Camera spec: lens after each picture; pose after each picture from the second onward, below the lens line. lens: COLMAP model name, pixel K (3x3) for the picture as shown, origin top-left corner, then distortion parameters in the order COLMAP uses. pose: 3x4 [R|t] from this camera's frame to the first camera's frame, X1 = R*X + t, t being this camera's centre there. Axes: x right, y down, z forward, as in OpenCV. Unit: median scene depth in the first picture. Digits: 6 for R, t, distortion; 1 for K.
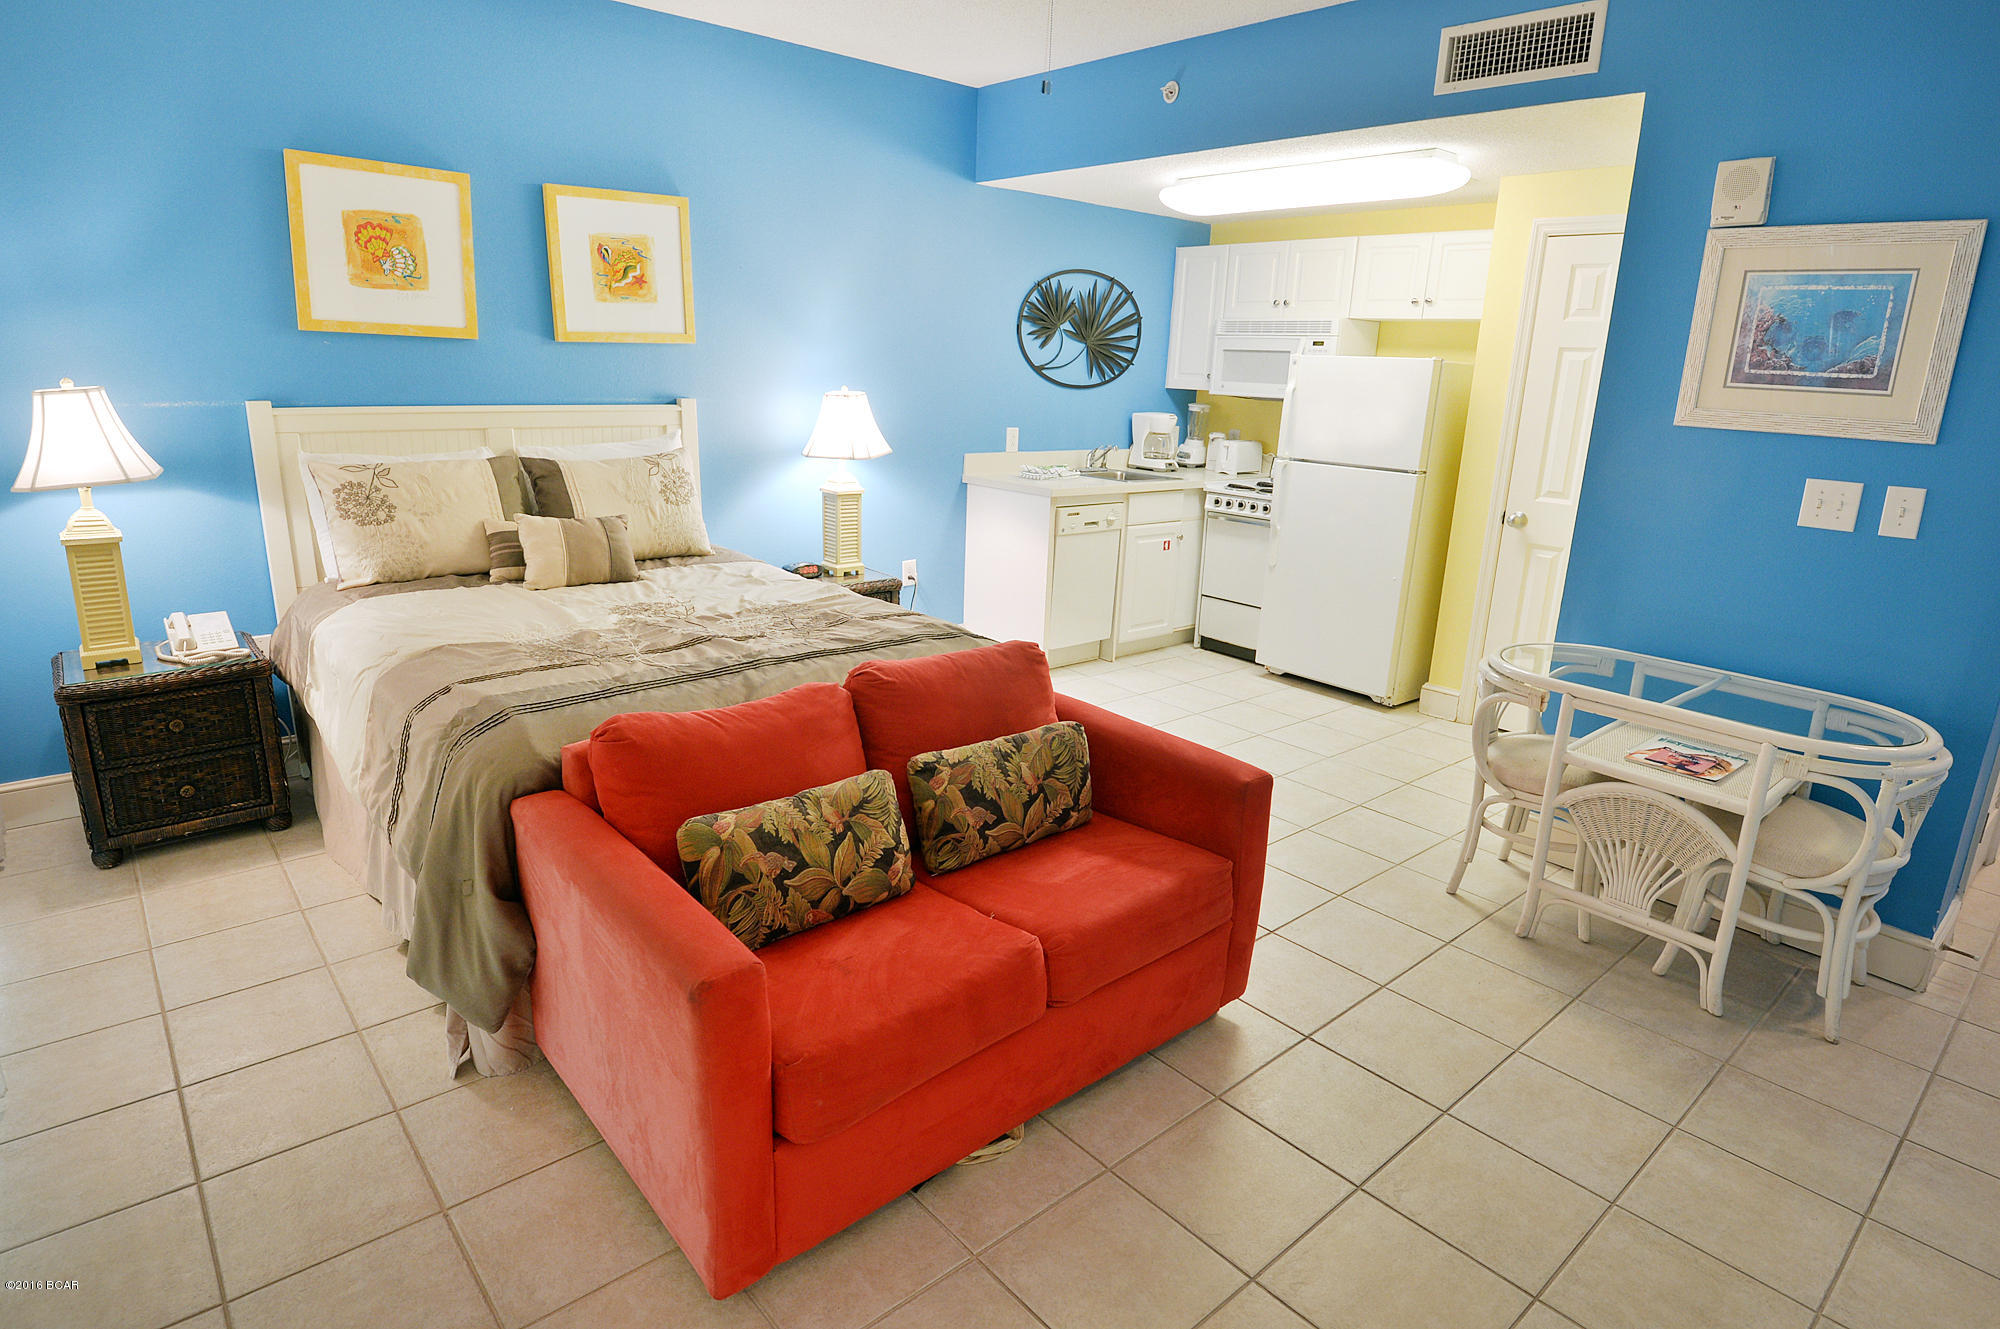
lens RADIAL K [[1100.0, 0, 982.9], [0, 1100.0, 660.5], [0, 0, 1]] dist [-0.020586, -0.003160]
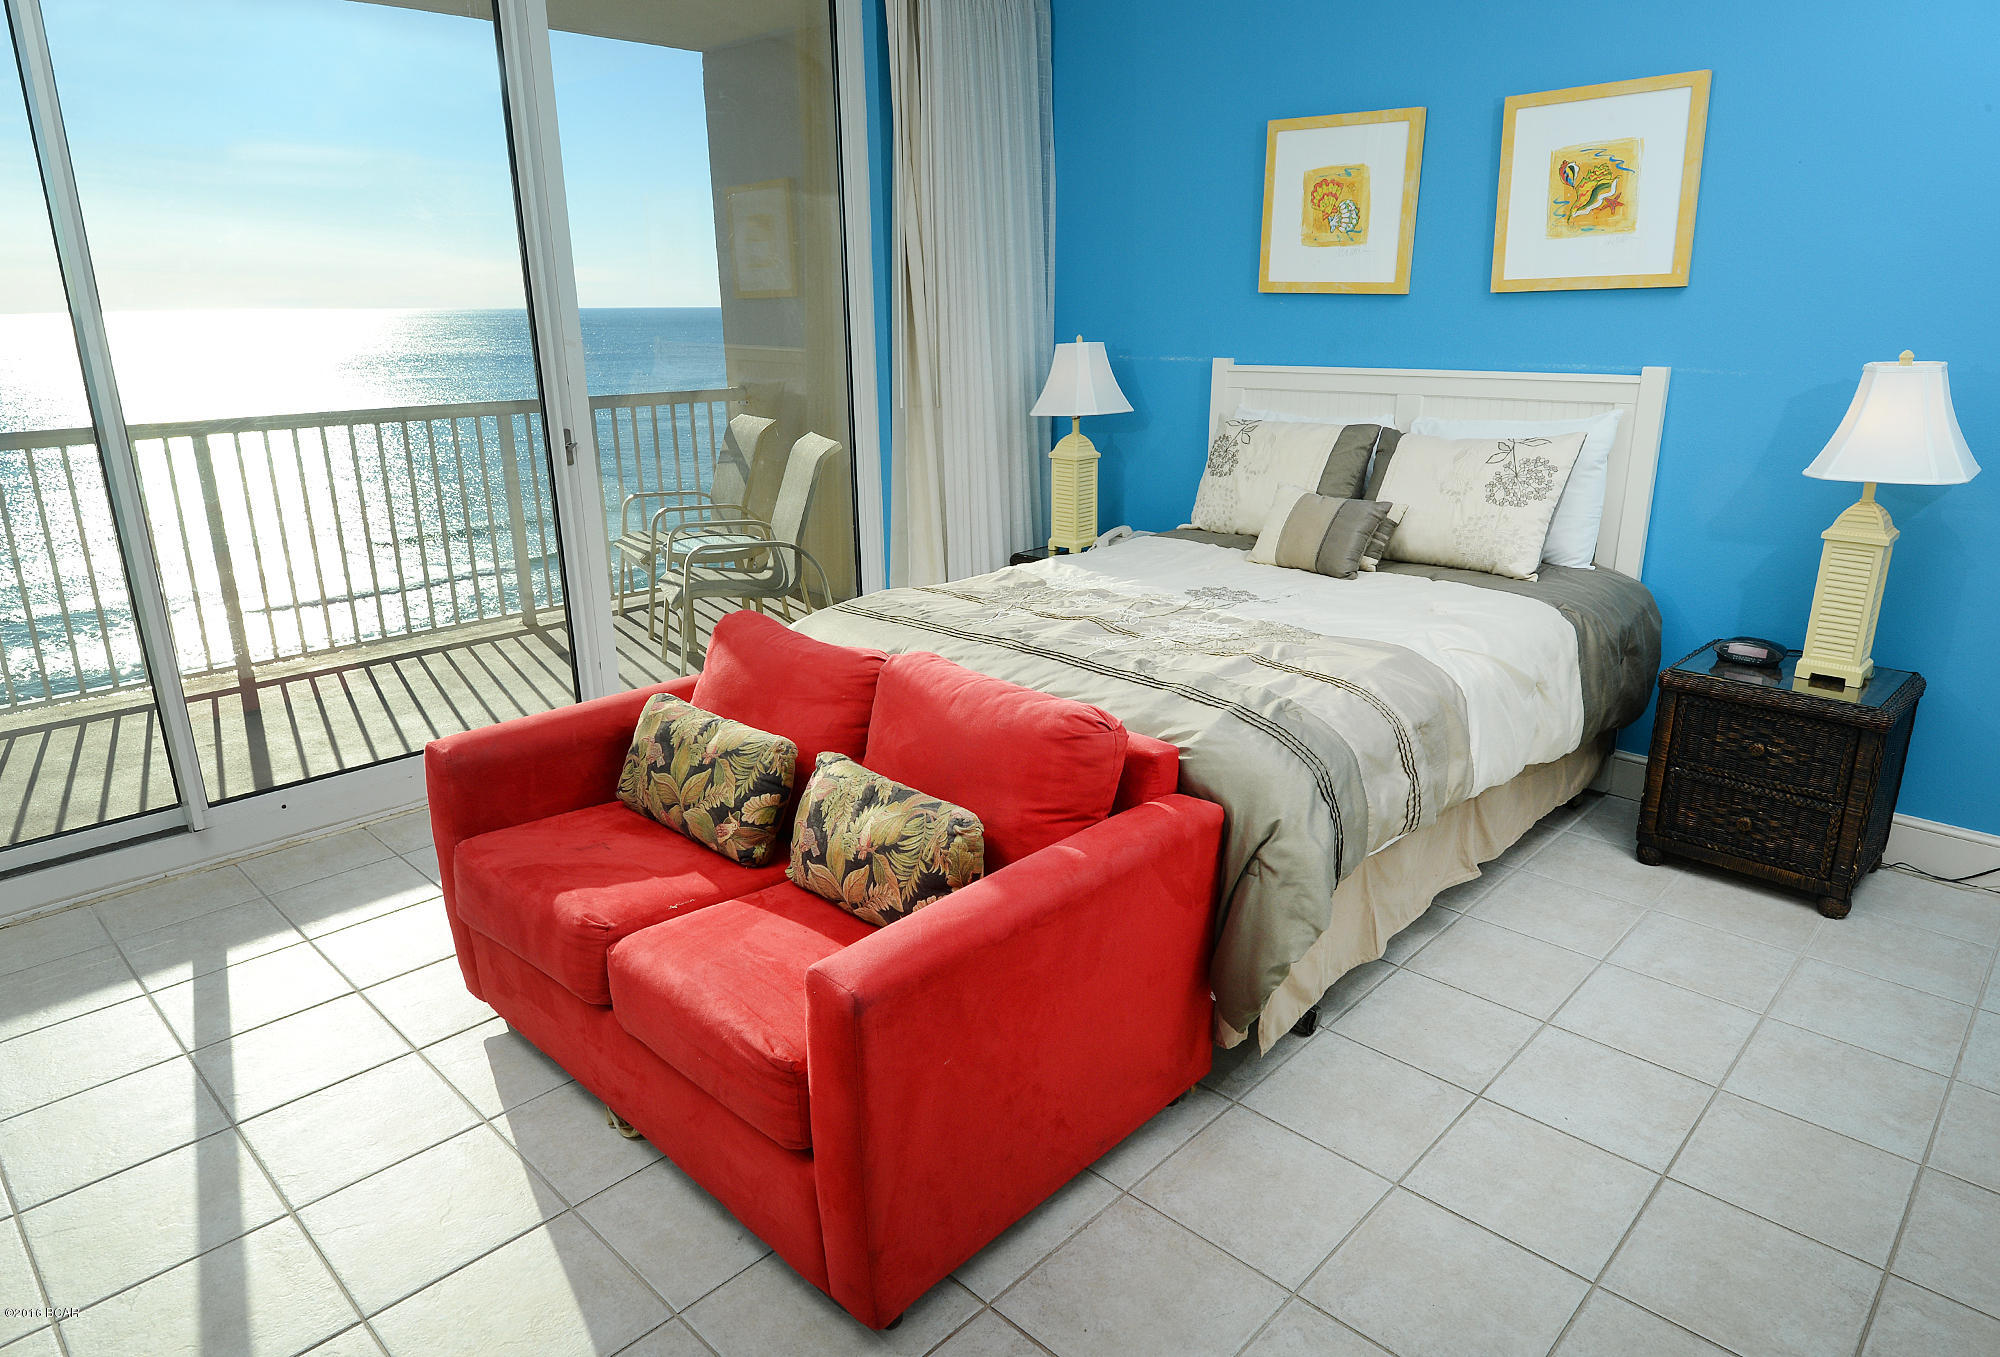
lens RADIAL K [[1194.6, 0, 1005.6], [0, 1194.6, 668.2], [0, 0, 1]] dist [0.003385, 0.001116]
pose [[0.097849, 0.256404, -0.961604, 0.568644], [-0.255895, 0.940235, 0.224667, -0.150918], [0.961740, 0.224086, 0.157614, 0.638184]]
